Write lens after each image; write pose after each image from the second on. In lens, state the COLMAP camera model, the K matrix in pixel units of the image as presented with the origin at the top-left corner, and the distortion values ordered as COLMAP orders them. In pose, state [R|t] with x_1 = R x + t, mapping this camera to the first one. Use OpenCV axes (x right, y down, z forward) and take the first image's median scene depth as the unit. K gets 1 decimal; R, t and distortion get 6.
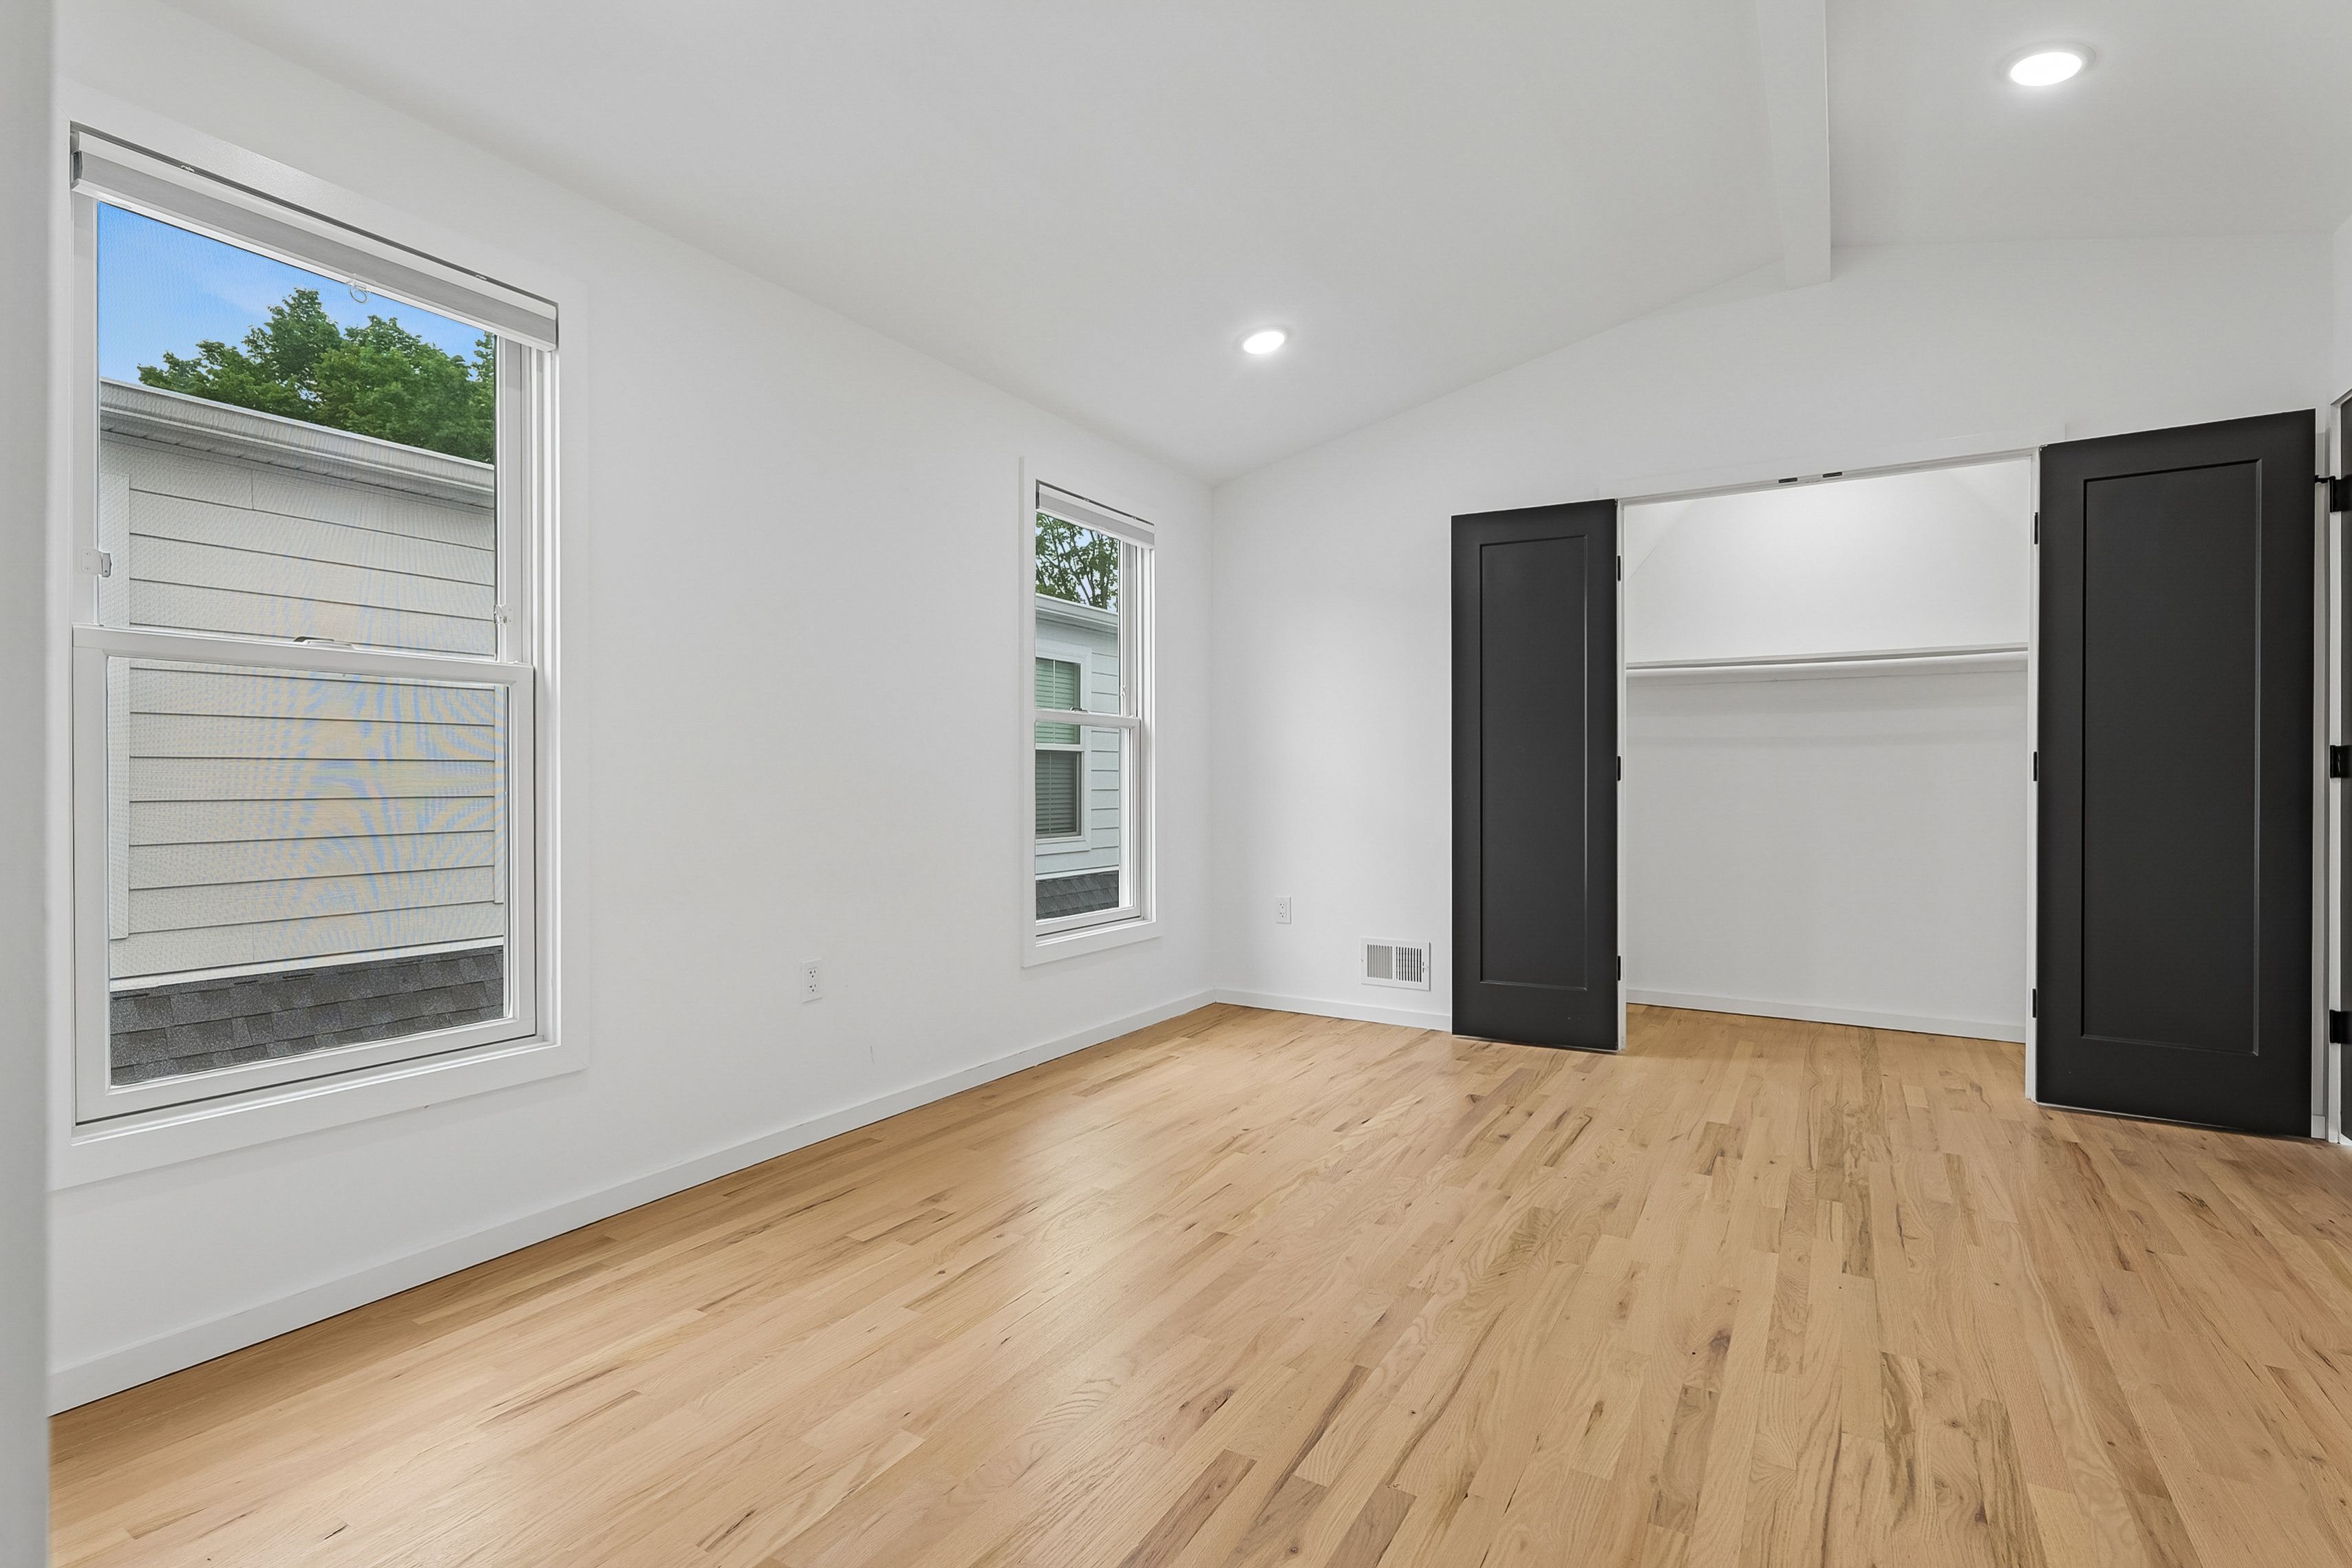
lens RADIAL K [[1125.9, 0, 1165.5], [0, 1125.9, 781.4], [0, 0, 1]] dist [0.001414, -0.001042]
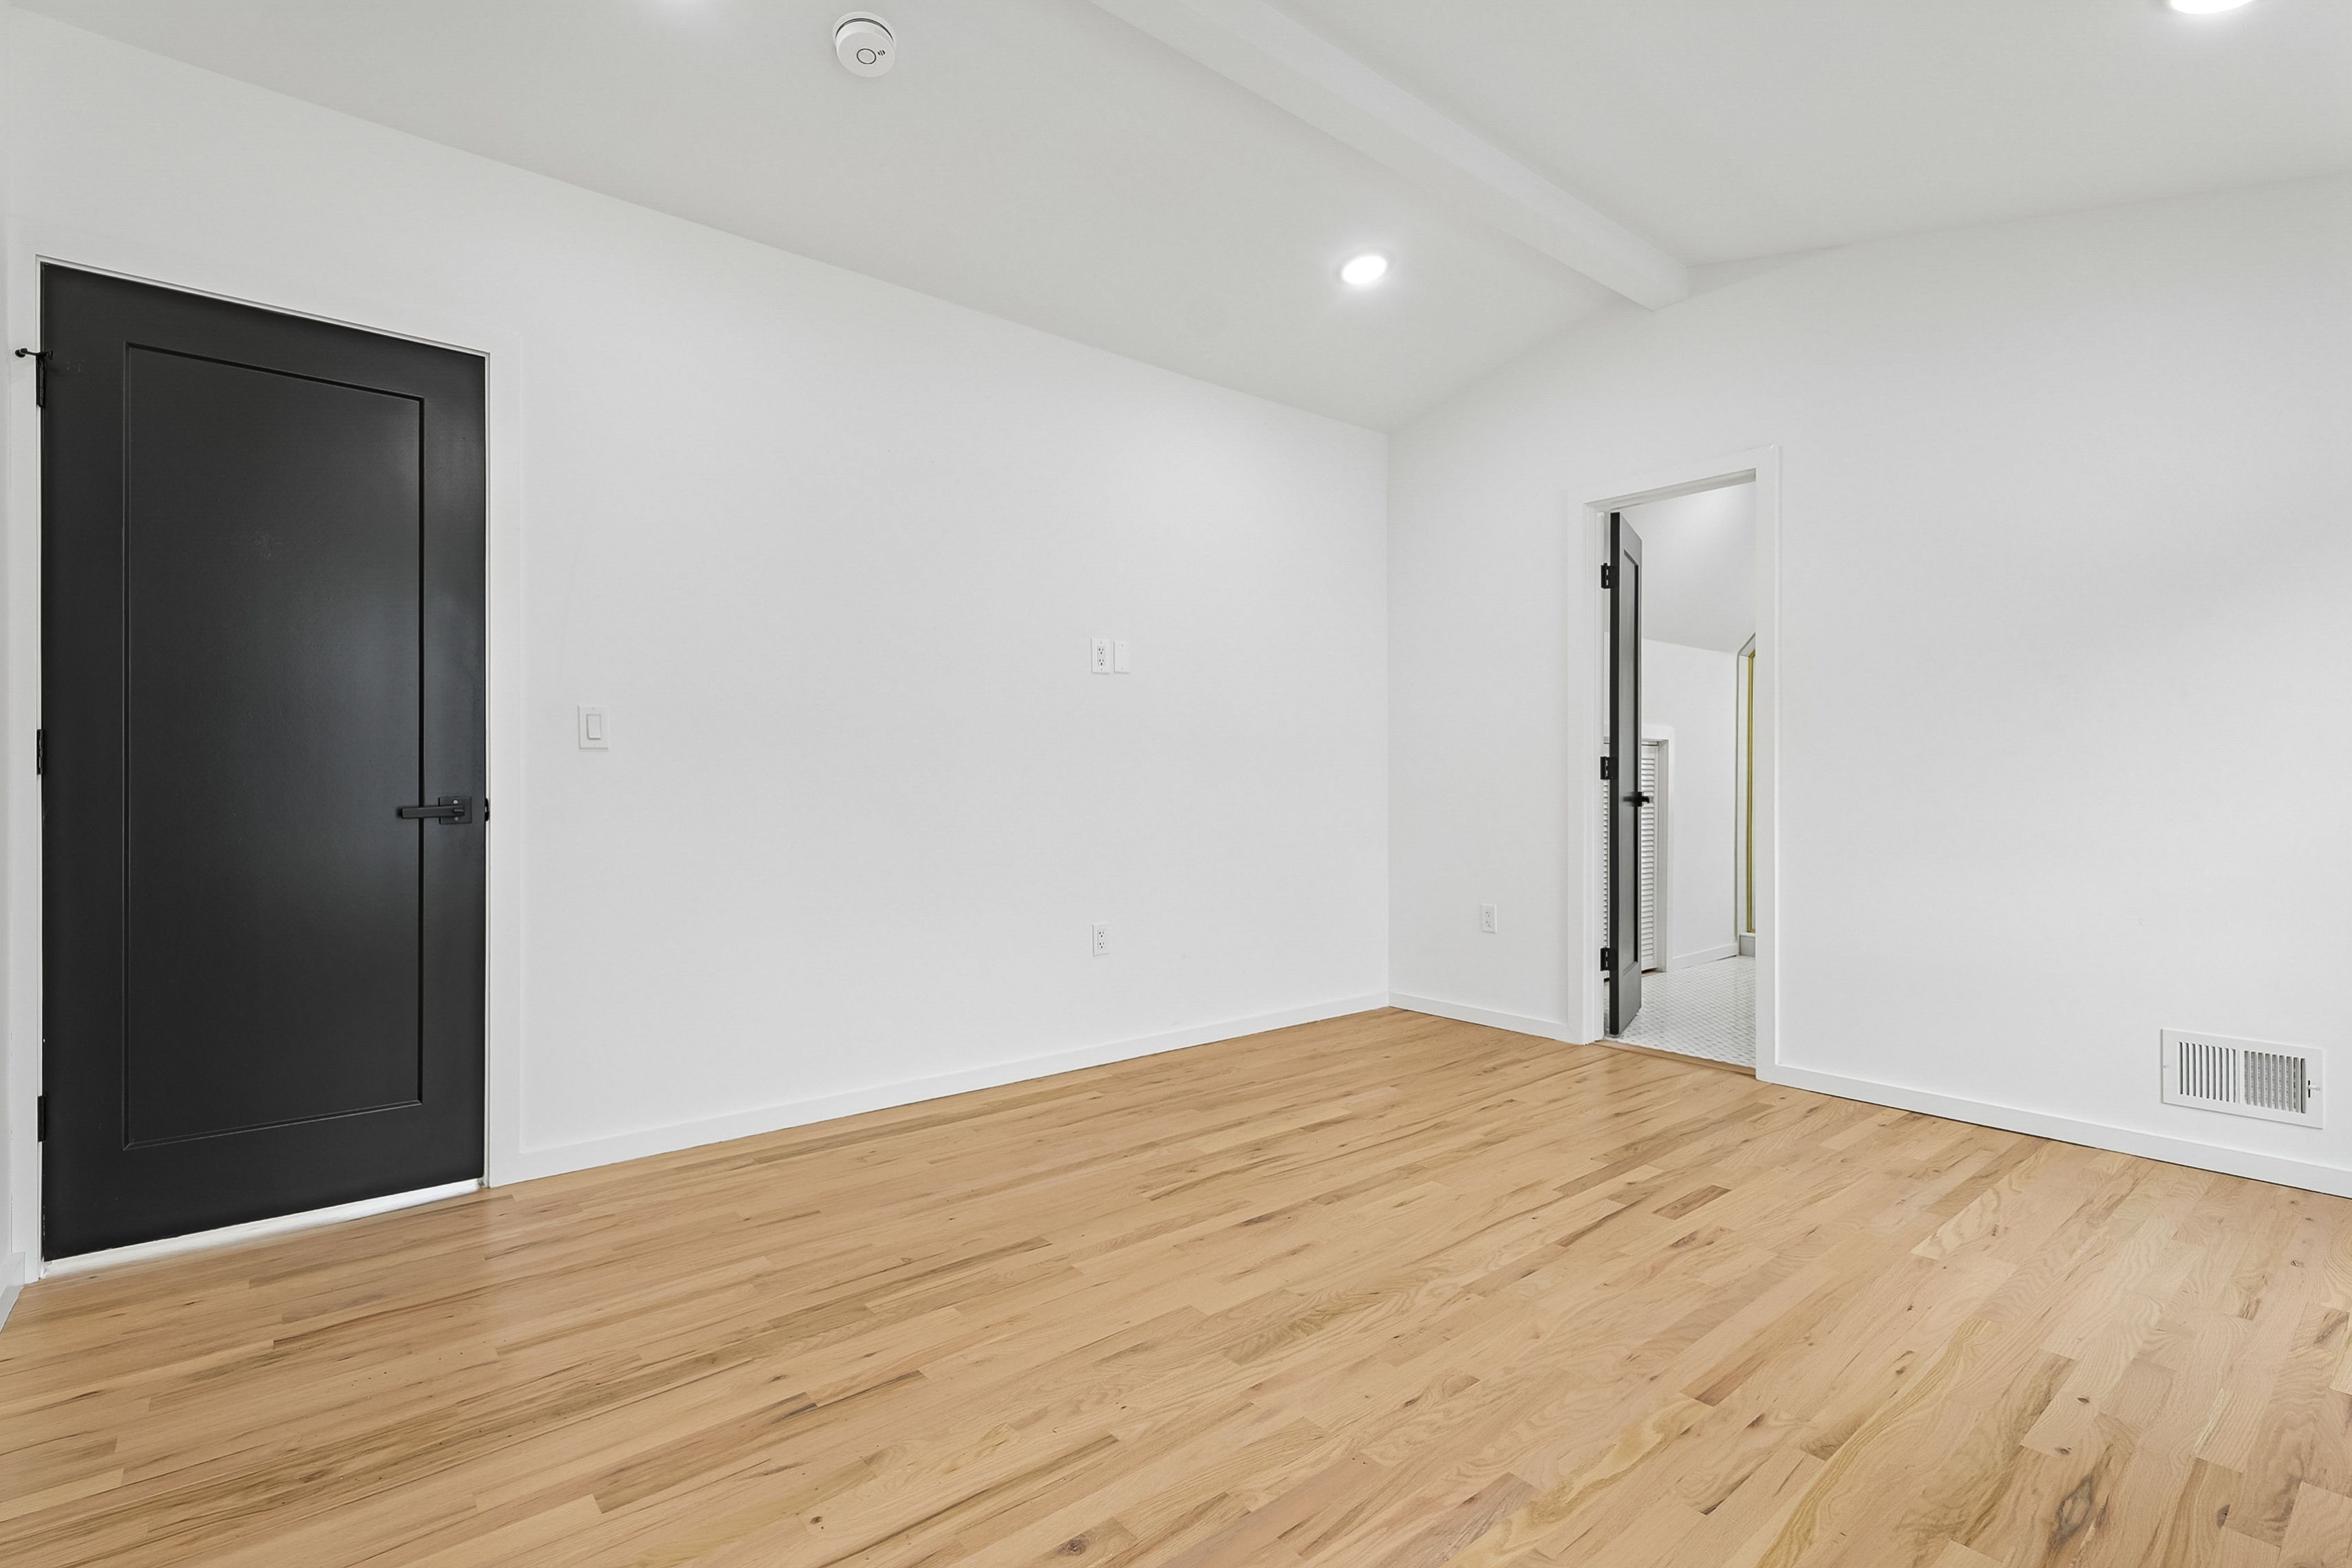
lens RADIAL K [[1125.9, 0, 1165.5], [0, 1125.9, 781.4], [0, 0, 1]] dist [0.001414, -0.001042]
pose [[-0.947668, -0.000290, 0.319256, 0.159265], [0.000619, 0.999996, 0.002745, -0.001893], [-0.319255, 0.002799, -0.947665, 1.937442]]
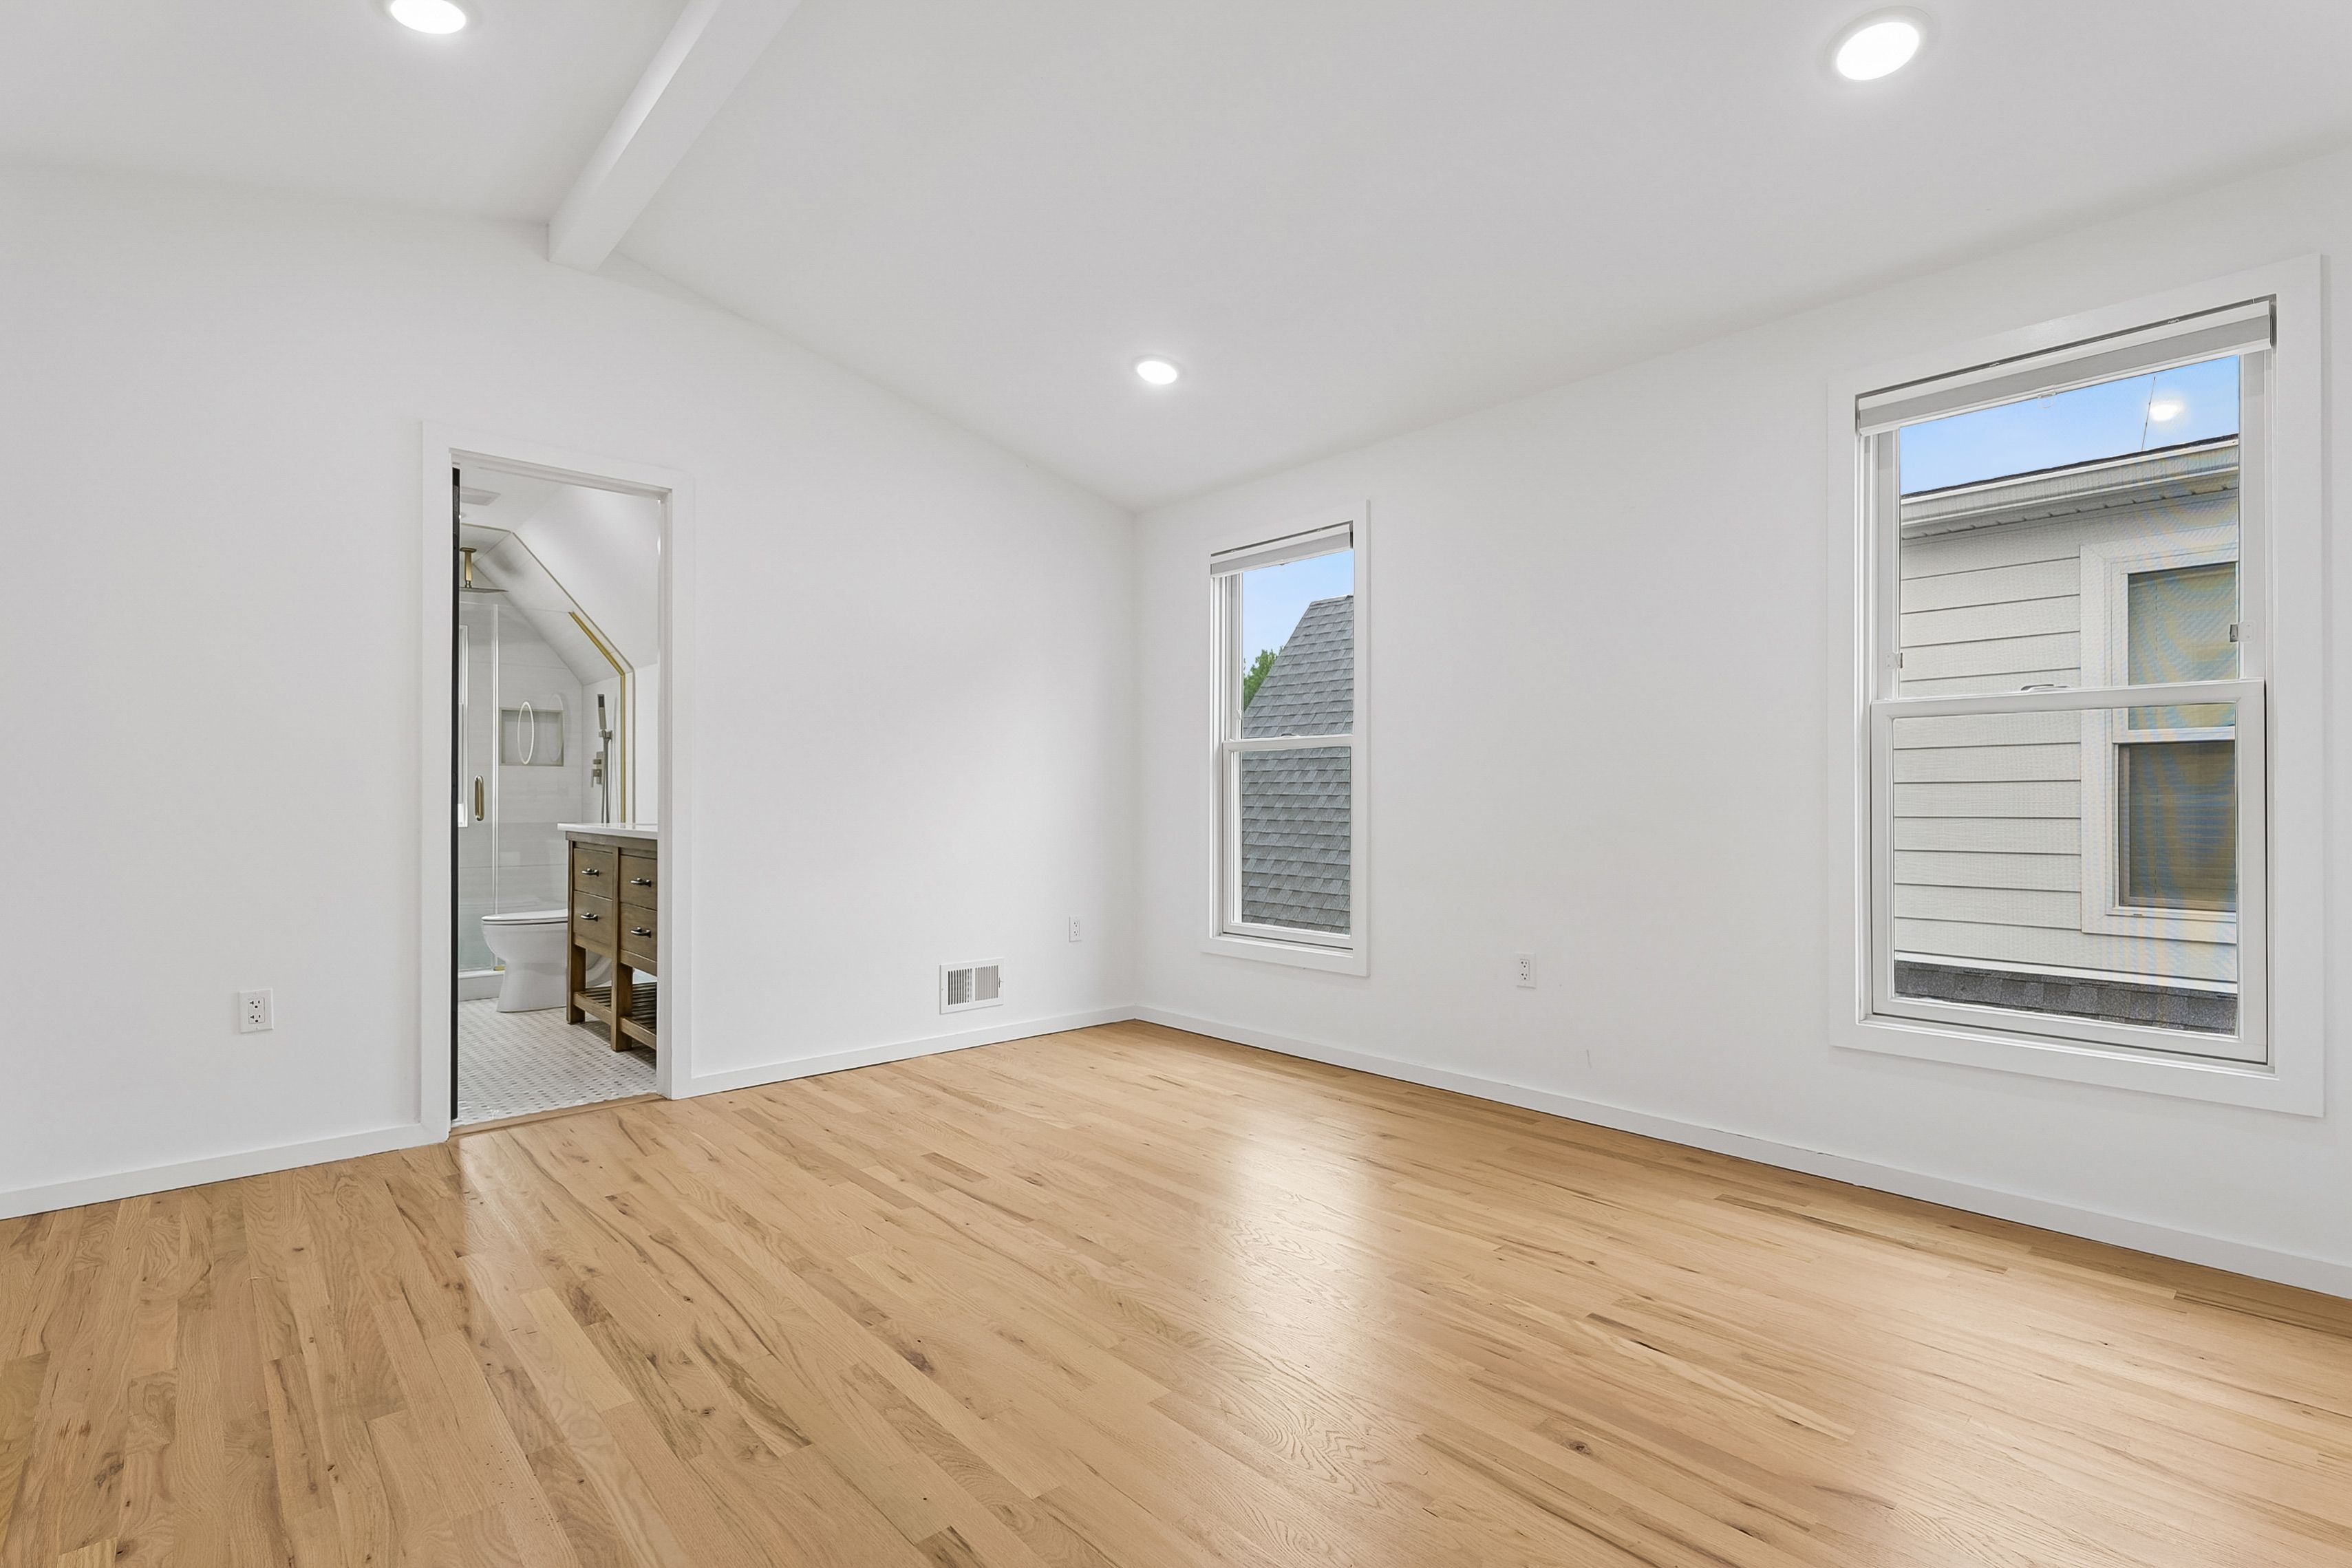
lens RADIAL K [[1055.2, 0, 1208.6], [0, 1055.2, 794.4], [0, 0, 1]] dist [0.002521, 0.001106]
pose [[-0.261820, -0.005823, -0.965099, 1.170830], [-0.001313, 0.999983, -0.005677, -0.010705], [0.965116, -0.000219, -0.261823, 1.302446]]
